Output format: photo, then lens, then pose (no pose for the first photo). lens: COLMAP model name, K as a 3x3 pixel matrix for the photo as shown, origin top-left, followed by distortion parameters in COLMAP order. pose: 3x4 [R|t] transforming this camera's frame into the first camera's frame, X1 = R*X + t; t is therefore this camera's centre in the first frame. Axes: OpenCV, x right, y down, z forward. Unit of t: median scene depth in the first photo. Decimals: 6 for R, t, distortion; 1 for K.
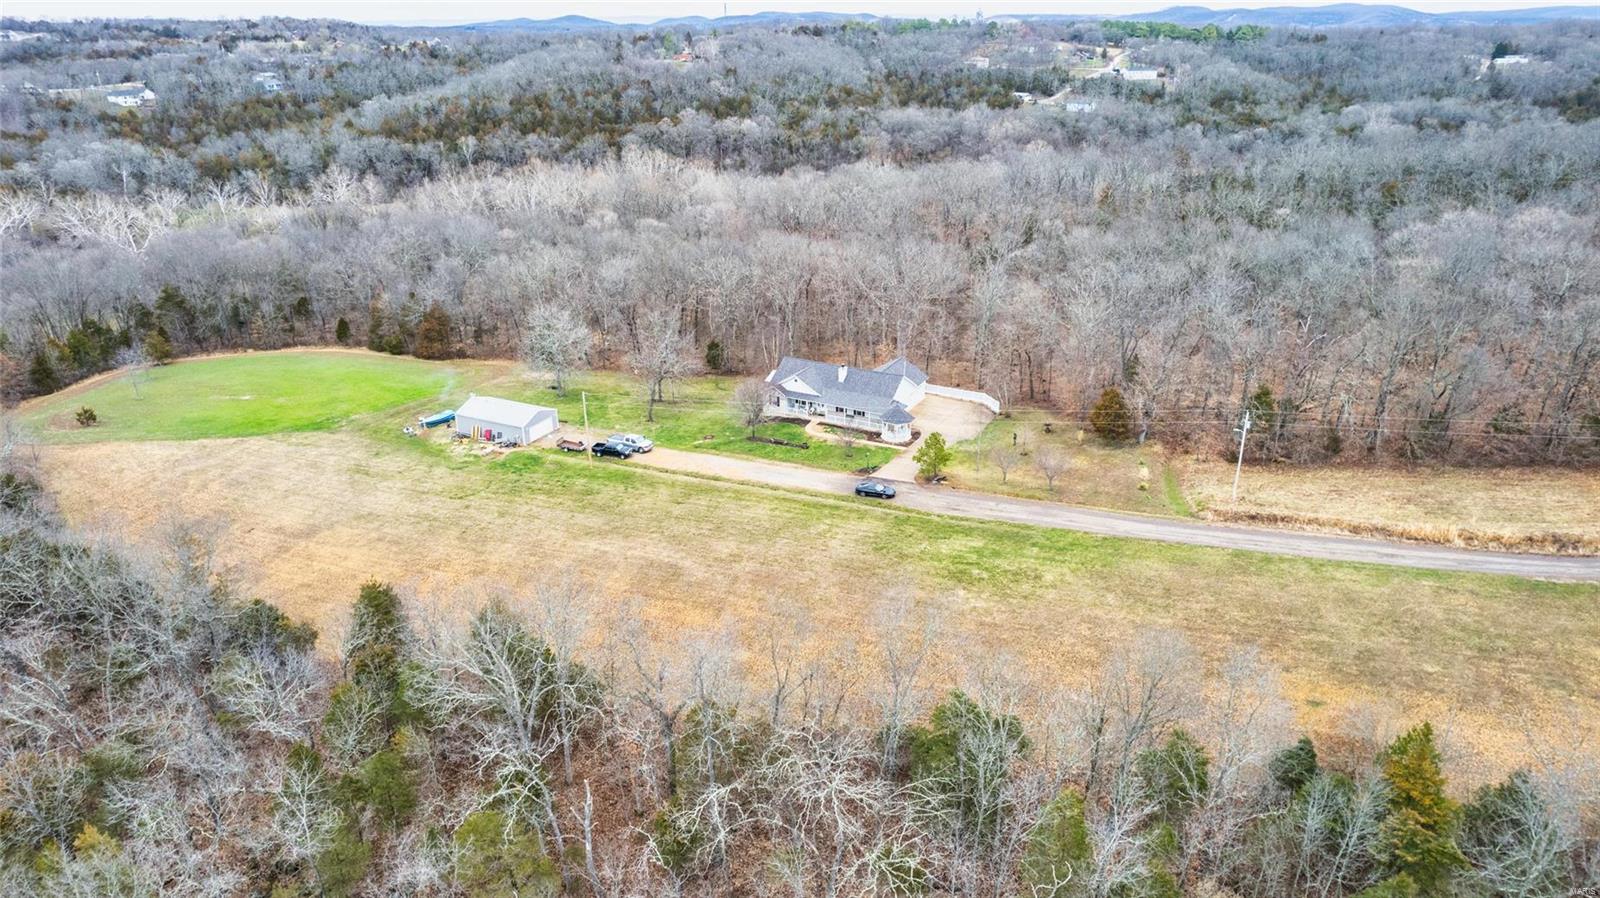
lens RADIAL K [[1028.2, 0, 790.2], [0, 1028.2, 454.4], [0, 0, 1]] dist [-0.085901, 0.083308]
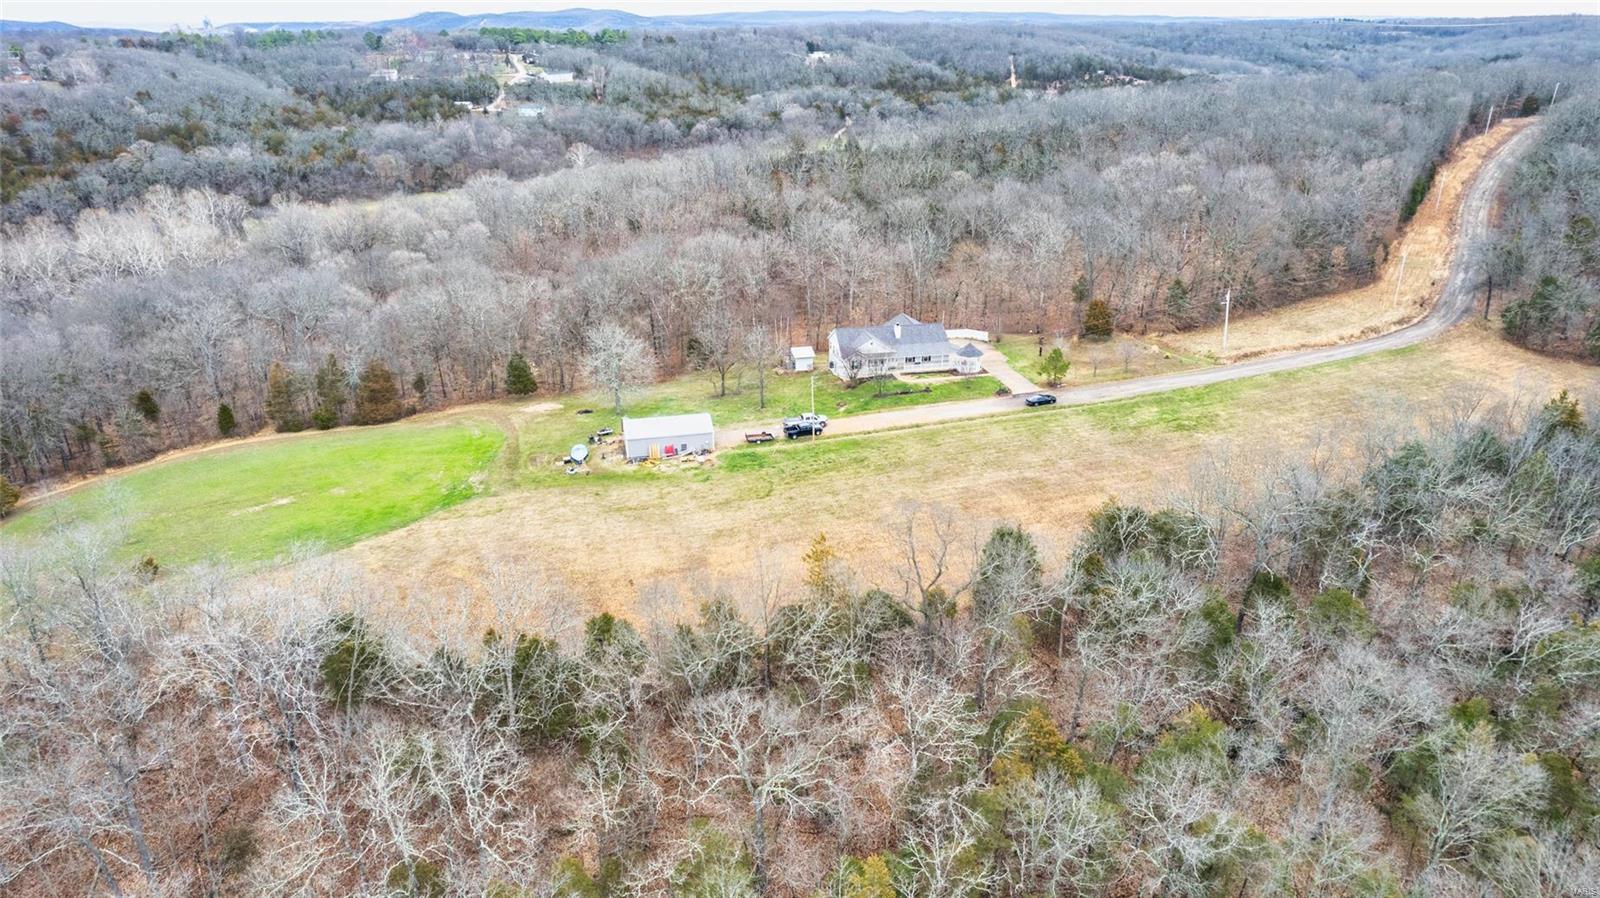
lens RADIAL K [[1028.2, 0, 790.2], [0, 1028.2, 454.4], [0, 0, 1]] dist [-0.085901, 0.083308]
pose [[0.783053, -0.244070, 0.572065, -0.228560], [0.246737, 0.966215, 0.074495, -0.017976], [-0.570920, 0.082816, 0.816818, 0.033431]]
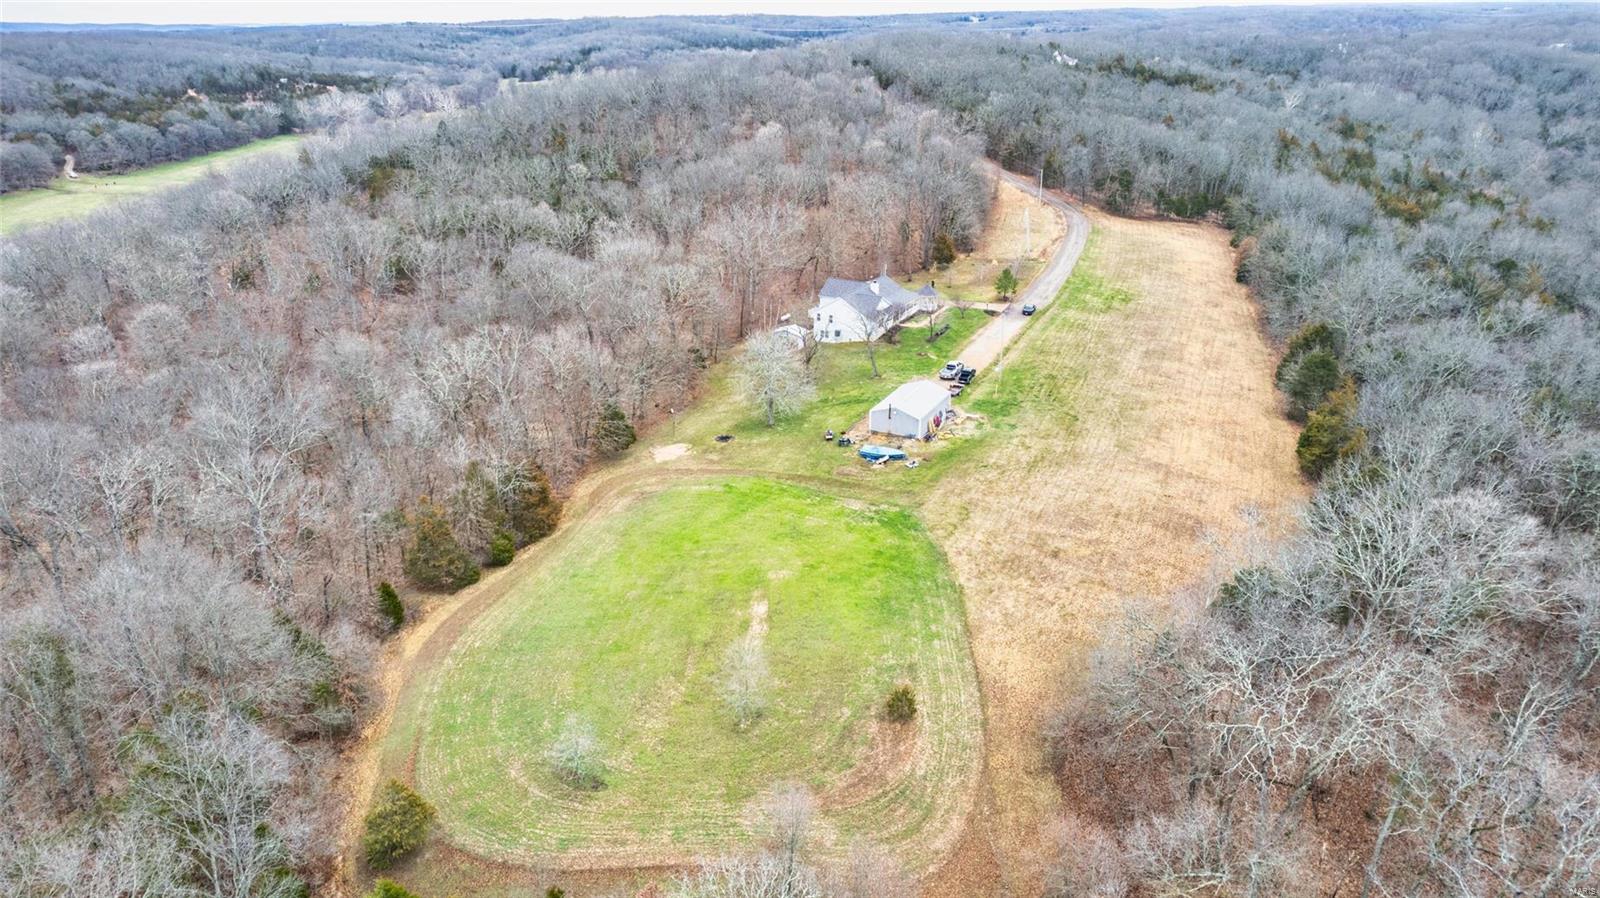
lens RADIAL K [[1028.2, 0, 790.2], [0, 1028.2, 454.4], [0, 0, 1]] dist [-0.085901, 0.083308]
pose [[0.027133, -0.391292, 0.919866, -0.365110], [0.405416, 0.845436, 0.347673, -0.117767], [-0.913729, 0.363496, 0.181575, 0.281802]]
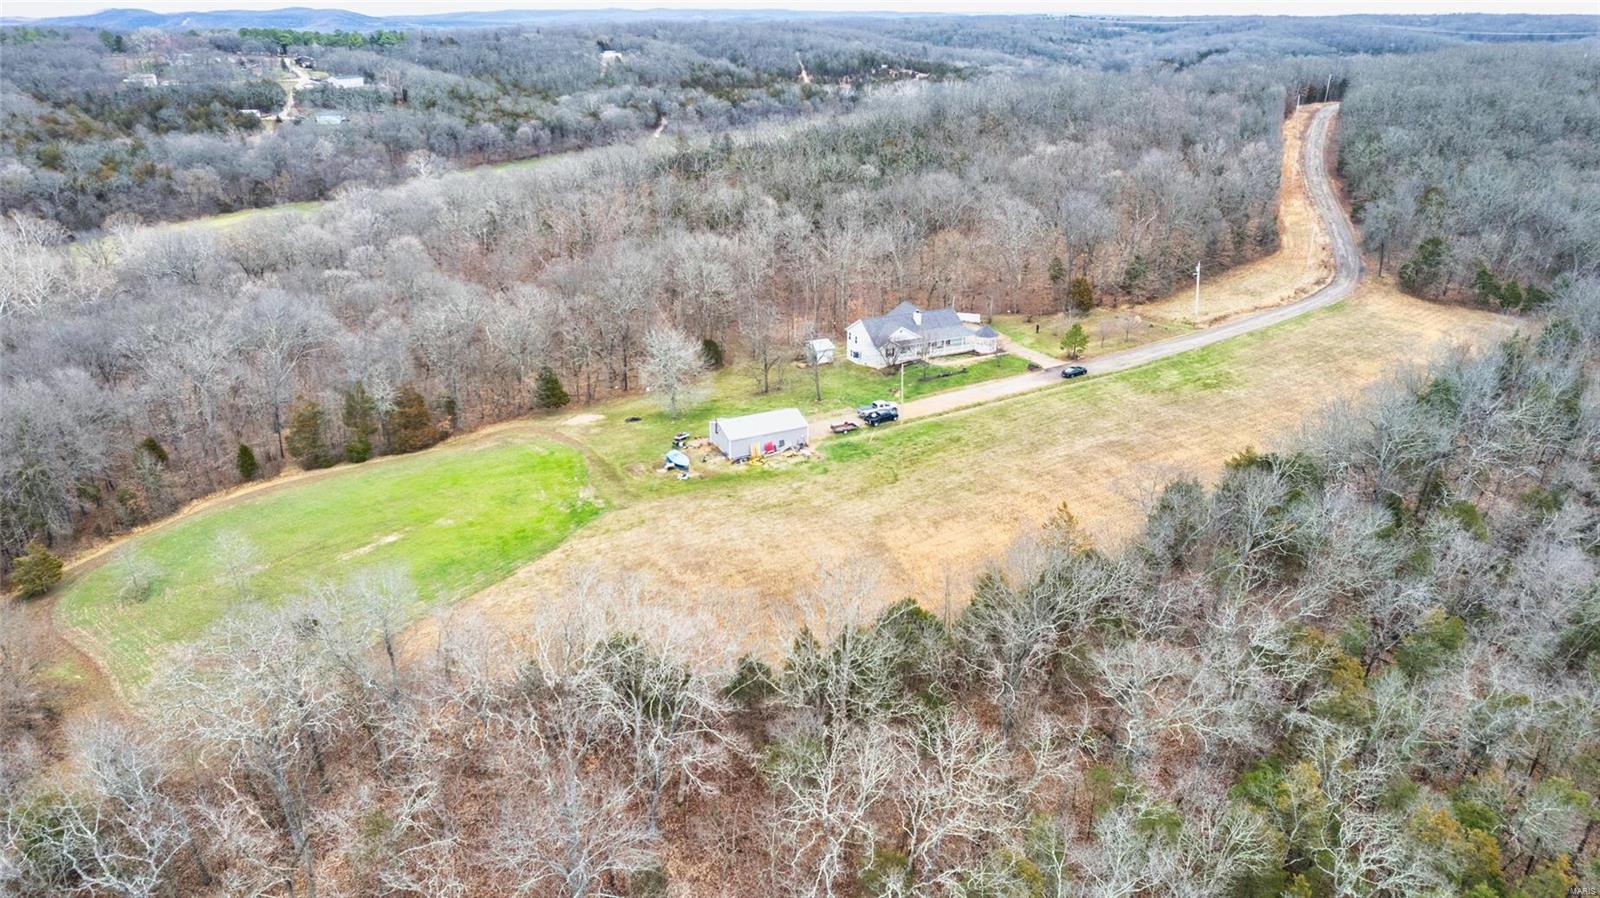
lens RADIAL K [[1028.2, 0, 790.2], [0, 1028.2, 454.4], [0, 0, 1]] dist [-0.085901, 0.083308]
pose [[0.614217, -0.311154, 0.725204, -0.299749], [0.312964, 0.939670, 0.138105, -0.043010], [-0.724425, 0.142136, 0.674542, 0.088527]]
